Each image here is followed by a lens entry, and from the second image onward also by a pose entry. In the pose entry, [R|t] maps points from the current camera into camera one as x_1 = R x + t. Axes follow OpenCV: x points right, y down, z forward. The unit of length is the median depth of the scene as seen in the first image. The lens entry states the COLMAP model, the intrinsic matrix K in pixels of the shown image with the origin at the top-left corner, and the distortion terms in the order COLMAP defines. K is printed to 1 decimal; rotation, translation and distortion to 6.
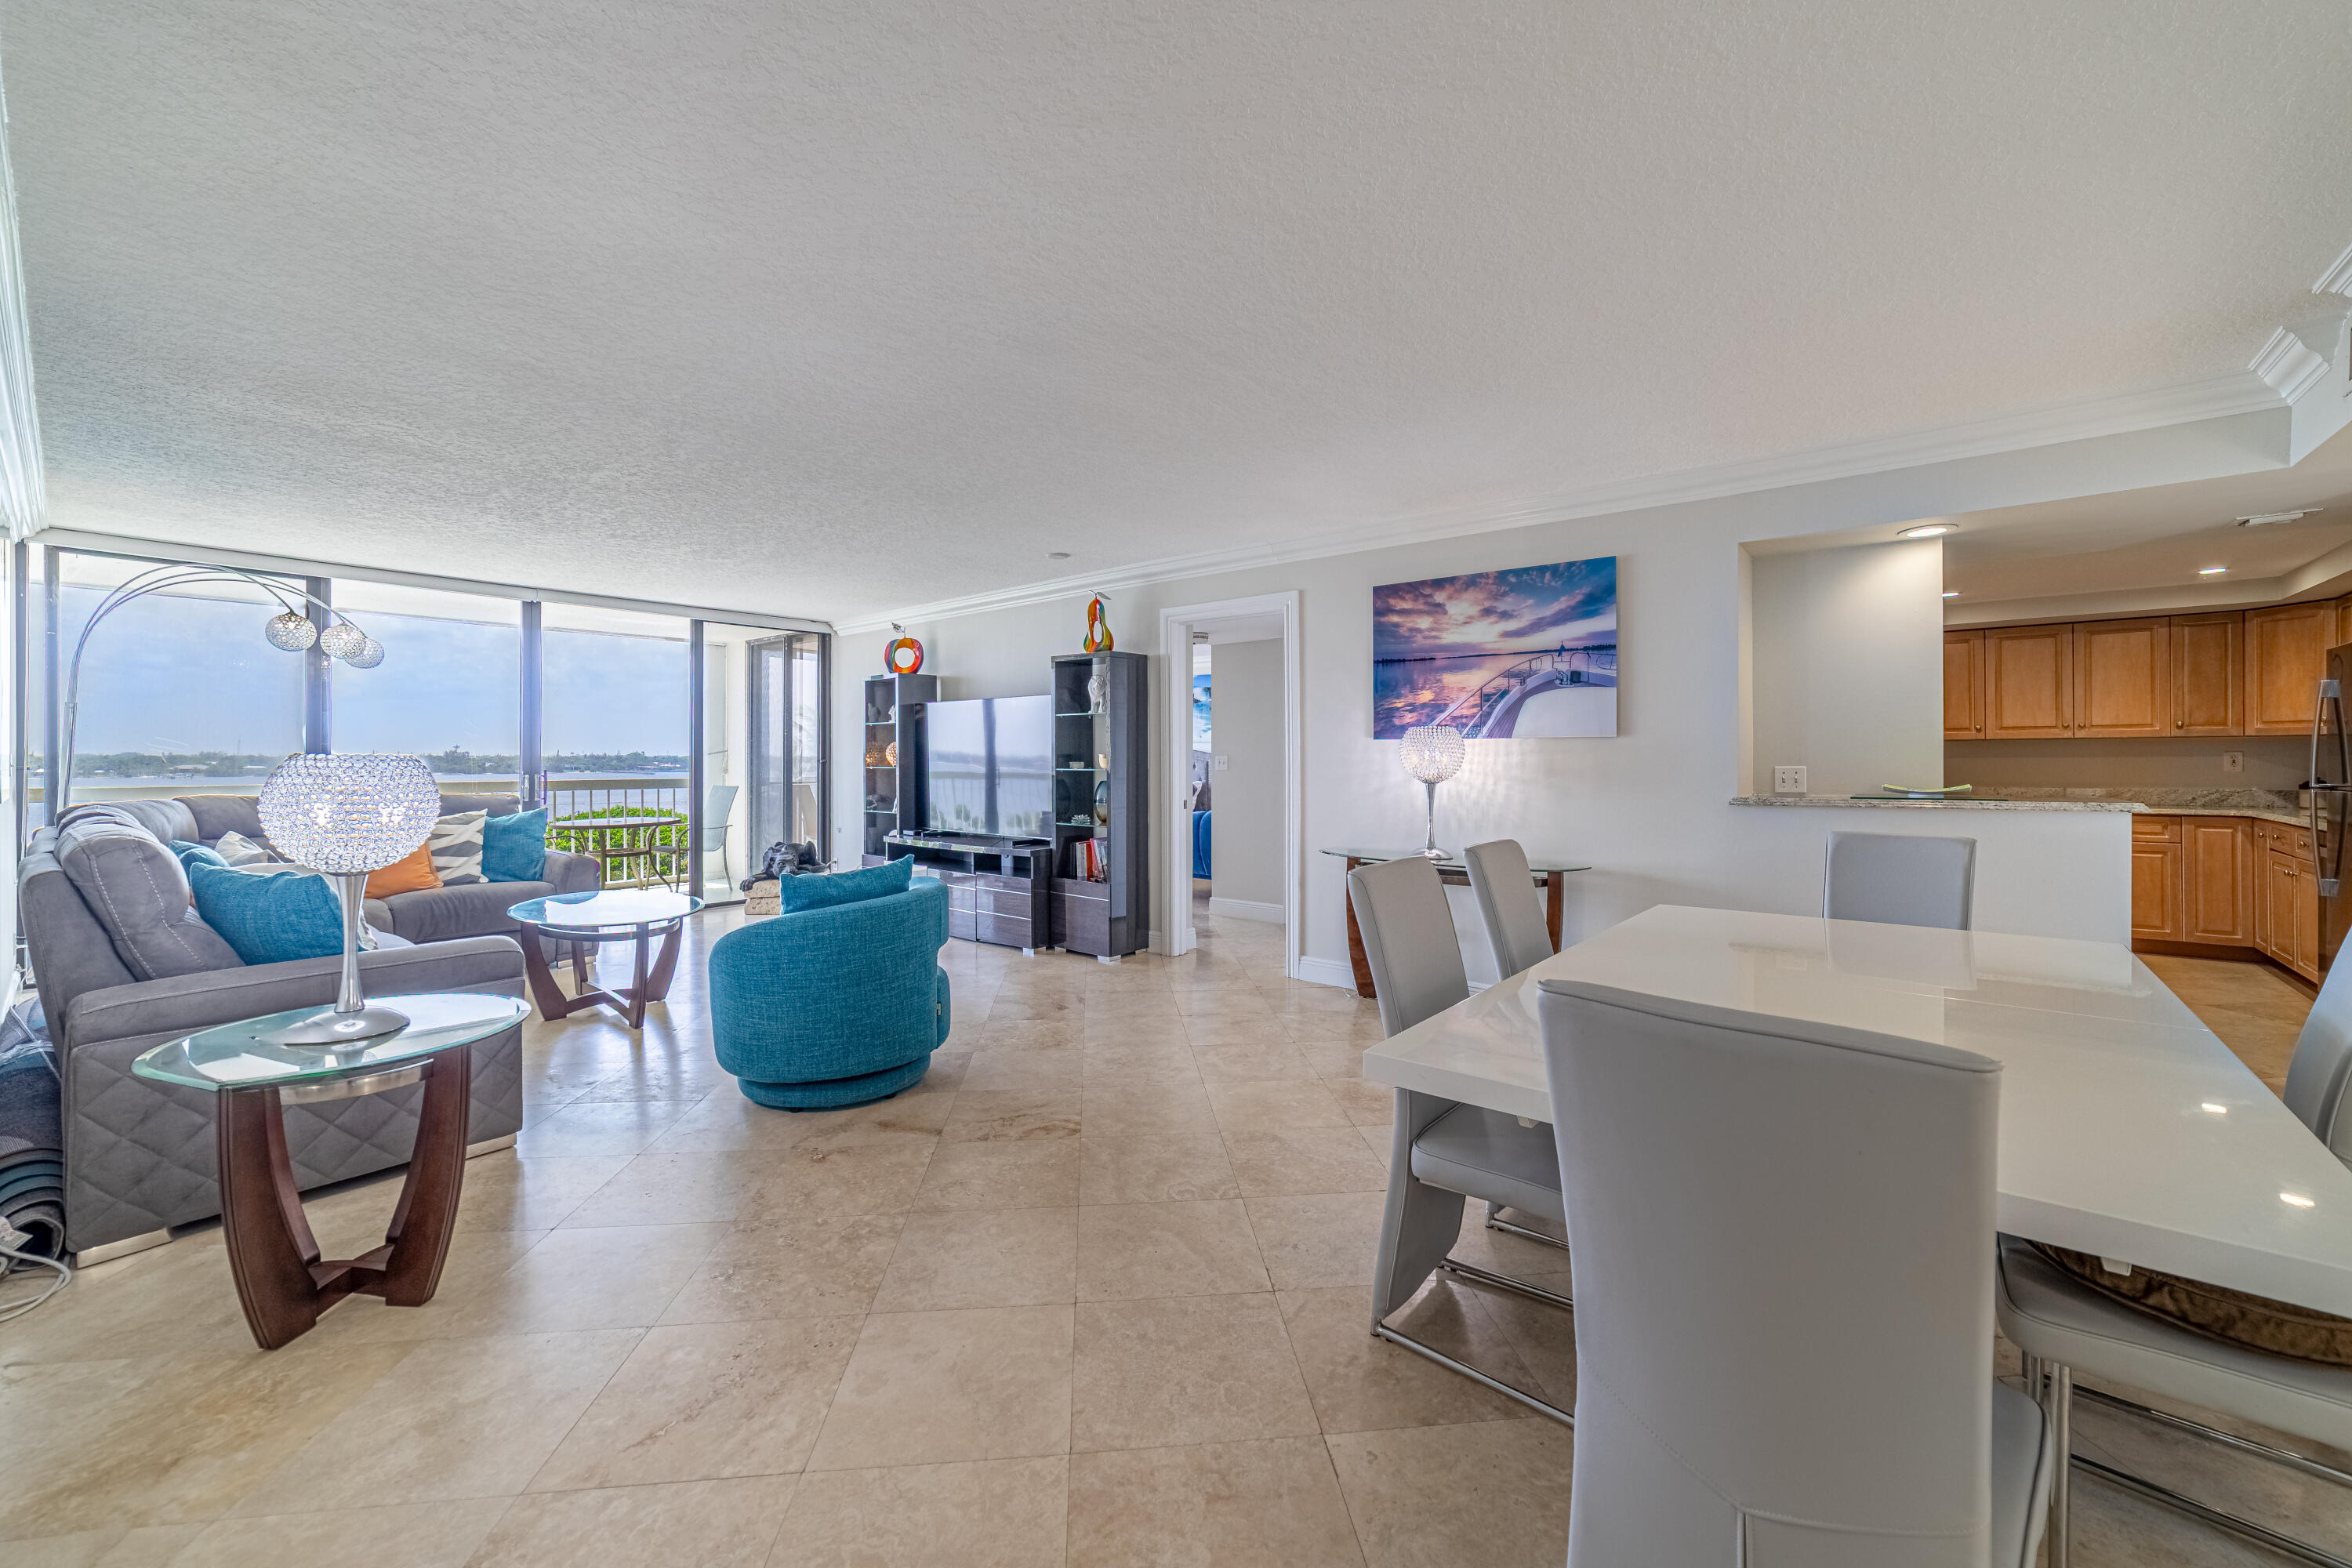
lens RADIAL K [[912.3, 0, 1181.4], [0, 912.3, 756.3], [0, 0, 1]] dist [-0.007801, 0.001001]
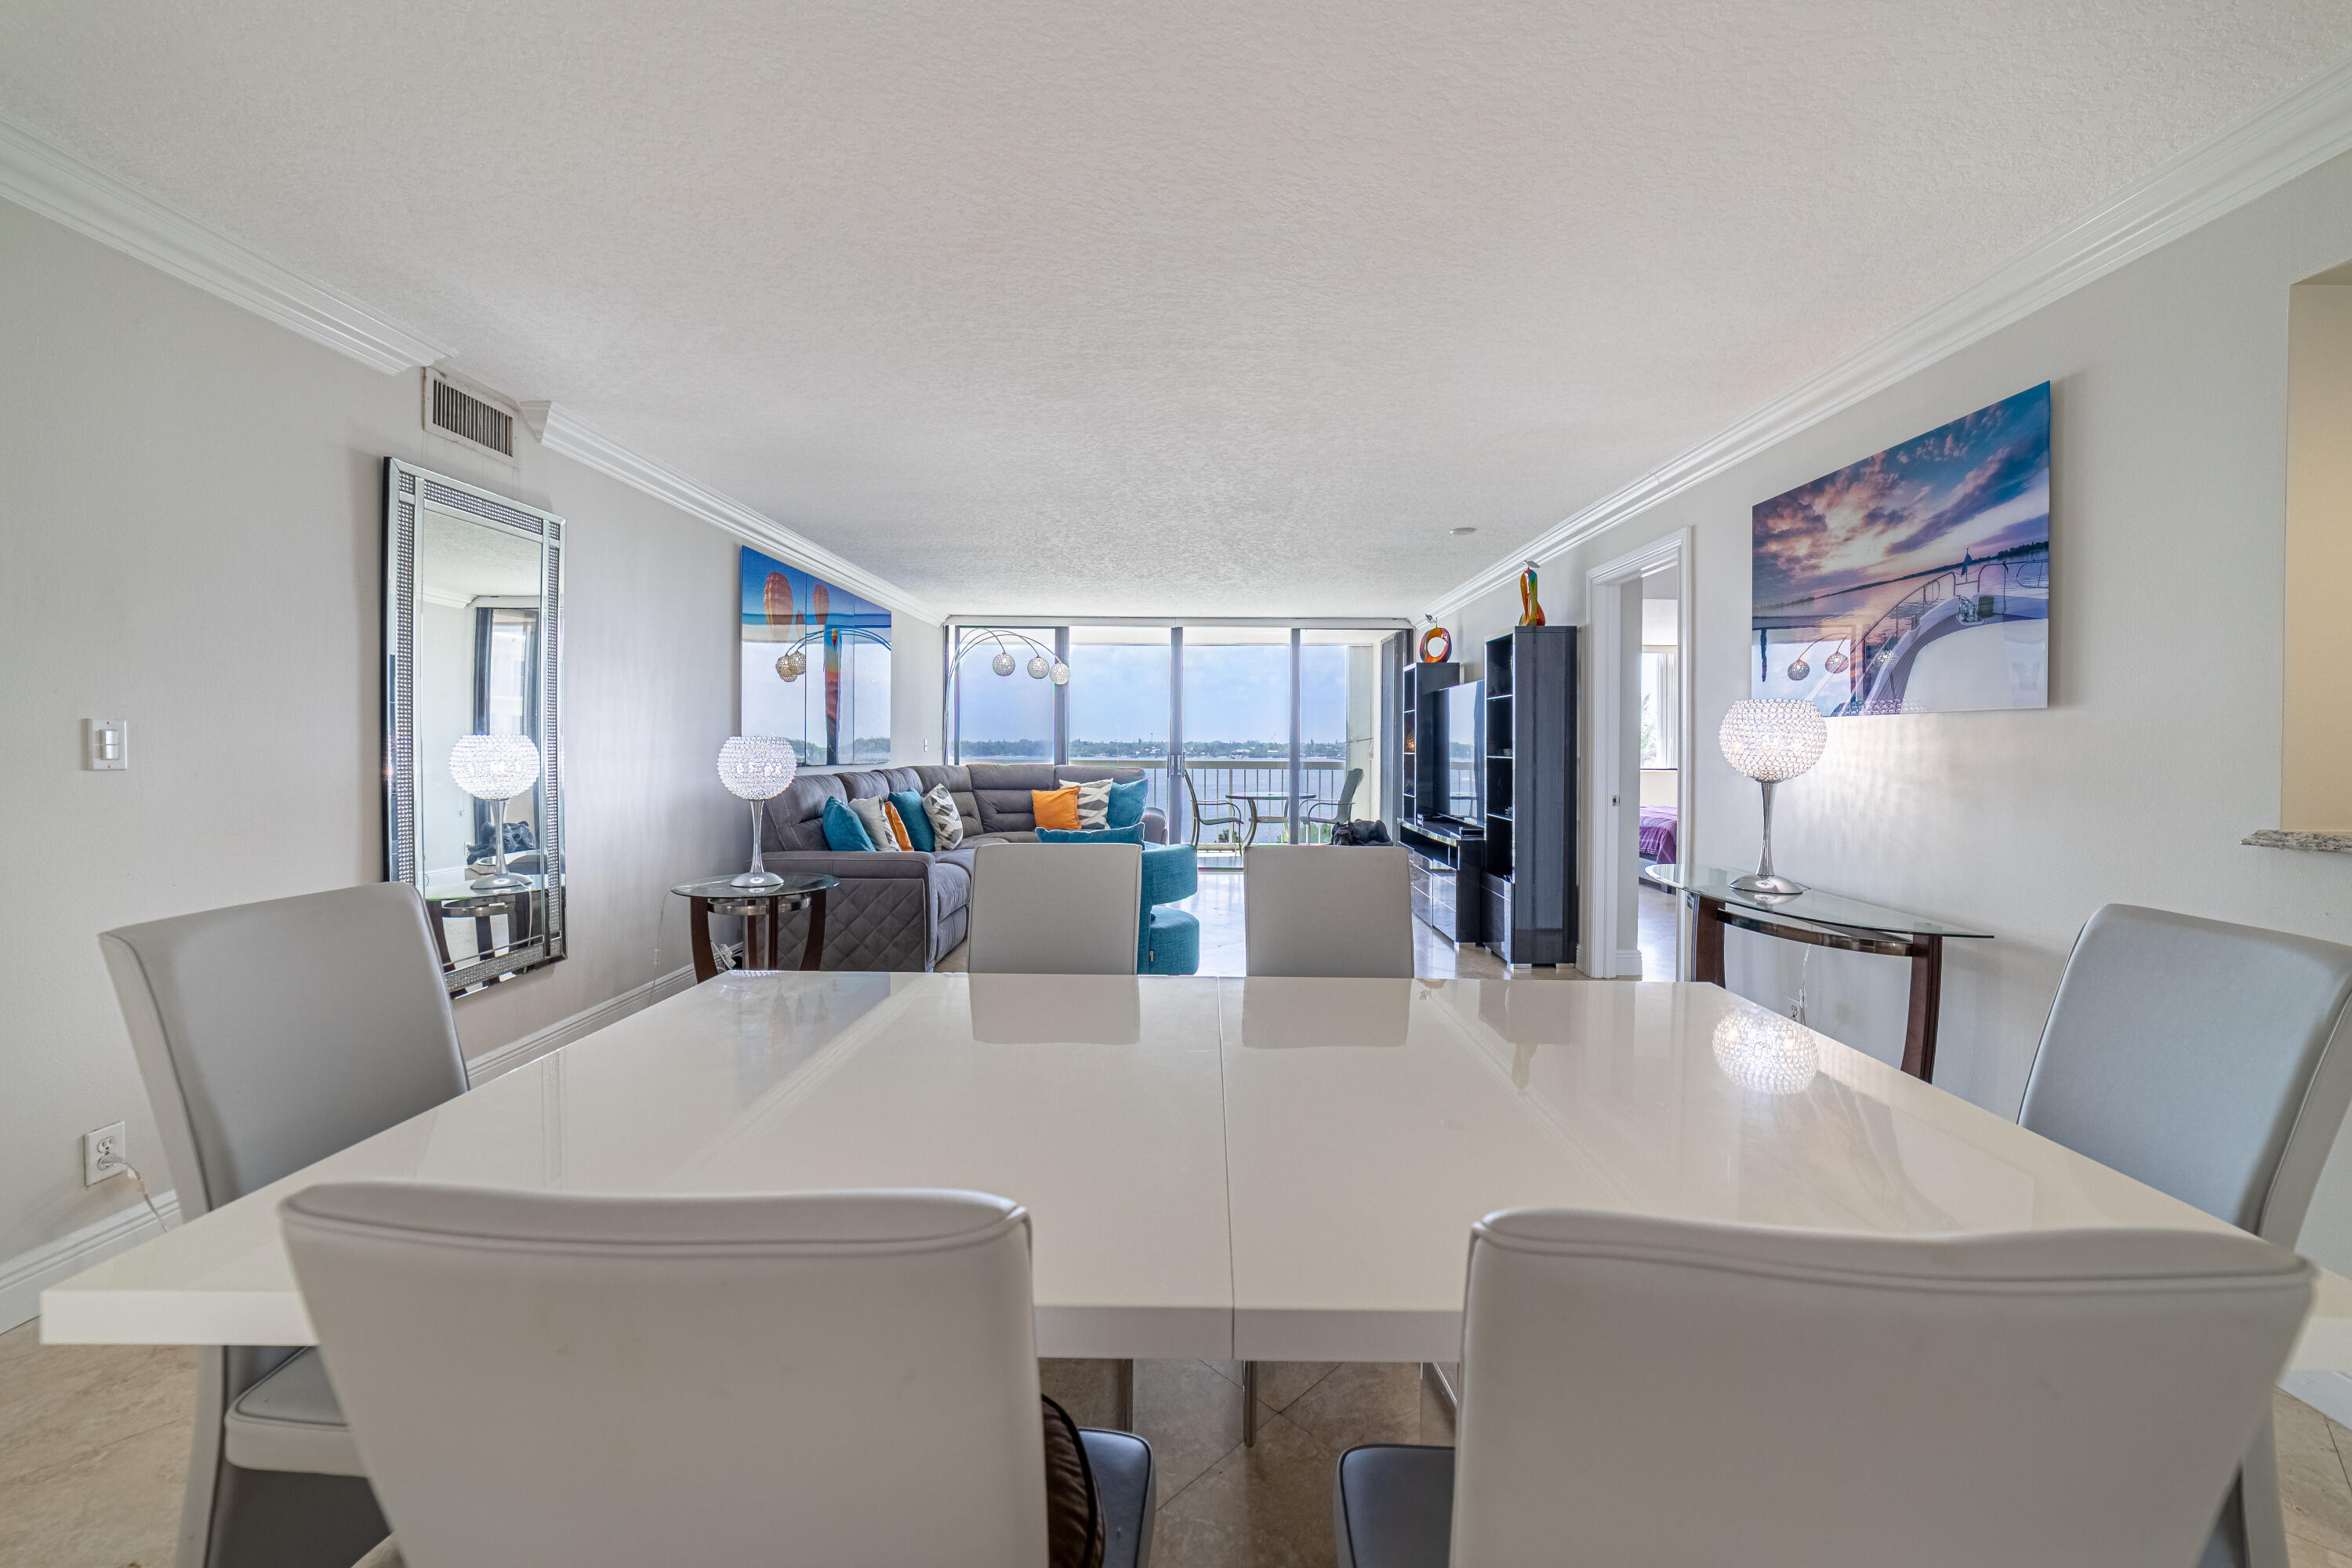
lens RADIAL K [[912.3, 0, 1213.0], [0, 912.3, 754.5], [0, 0, 1]] dist [-0.007801, 0.001001]
pose [[0.644586, 0.012667, -0.764427, 0.522560], [-0.005898, 0.999915, 0.011596, 0.003396], [0.764509, -0.002966, 0.644606, 0.231866]]
